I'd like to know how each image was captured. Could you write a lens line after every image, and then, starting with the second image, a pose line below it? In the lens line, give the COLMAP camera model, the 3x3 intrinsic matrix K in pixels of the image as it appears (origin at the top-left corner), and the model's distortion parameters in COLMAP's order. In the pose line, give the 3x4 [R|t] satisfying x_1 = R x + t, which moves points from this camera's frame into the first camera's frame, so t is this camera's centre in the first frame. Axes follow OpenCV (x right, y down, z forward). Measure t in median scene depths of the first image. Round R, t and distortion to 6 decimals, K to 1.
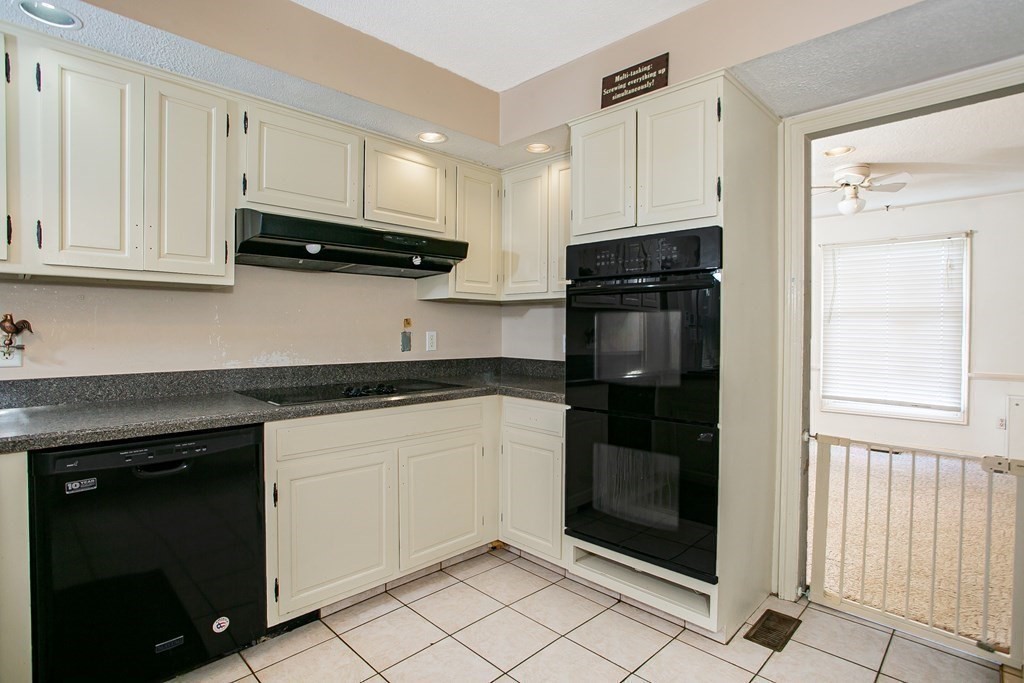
lens RADIAL K [[497.6, 0, 518.4], [0, 497.6, 332.2], [0, 0, 1]] dist [-0.008039, 0.000673]
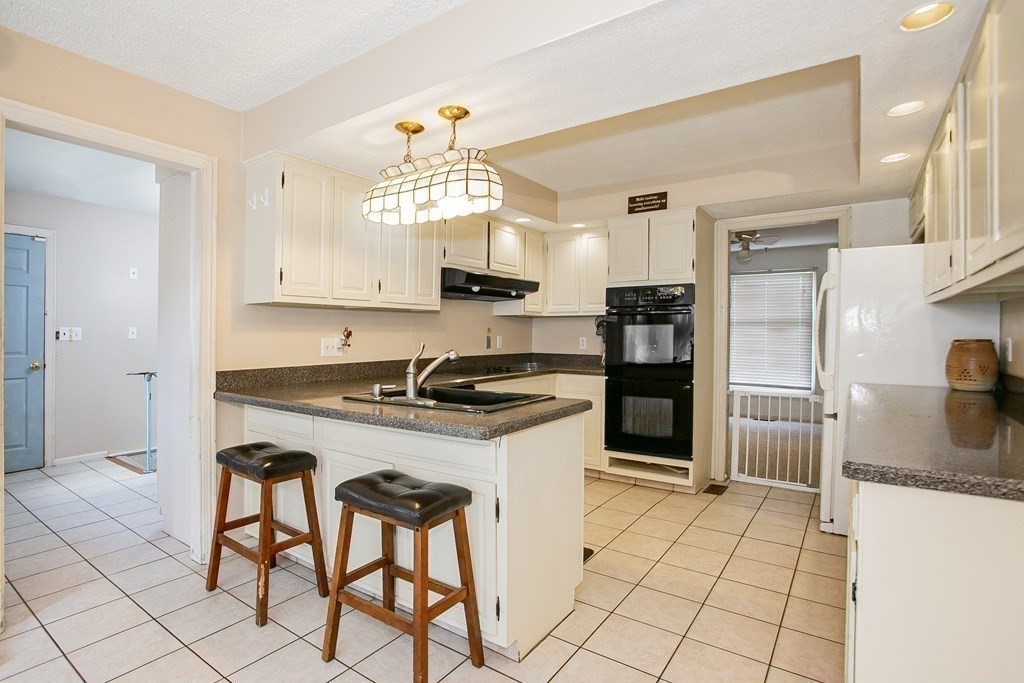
lens RADIAL K [[497.6, 0, 509.4], [0, 497.6, 338.9], [0, 0, 1]] dist [-0.008039, 0.000673]
pose [[0.985751, -0.003437, 0.168174, -0.558854], [0.002851, 0.999989, 0.003725, 0.002553], [-0.168185, -0.003192, 0.985750, -0.717528]]
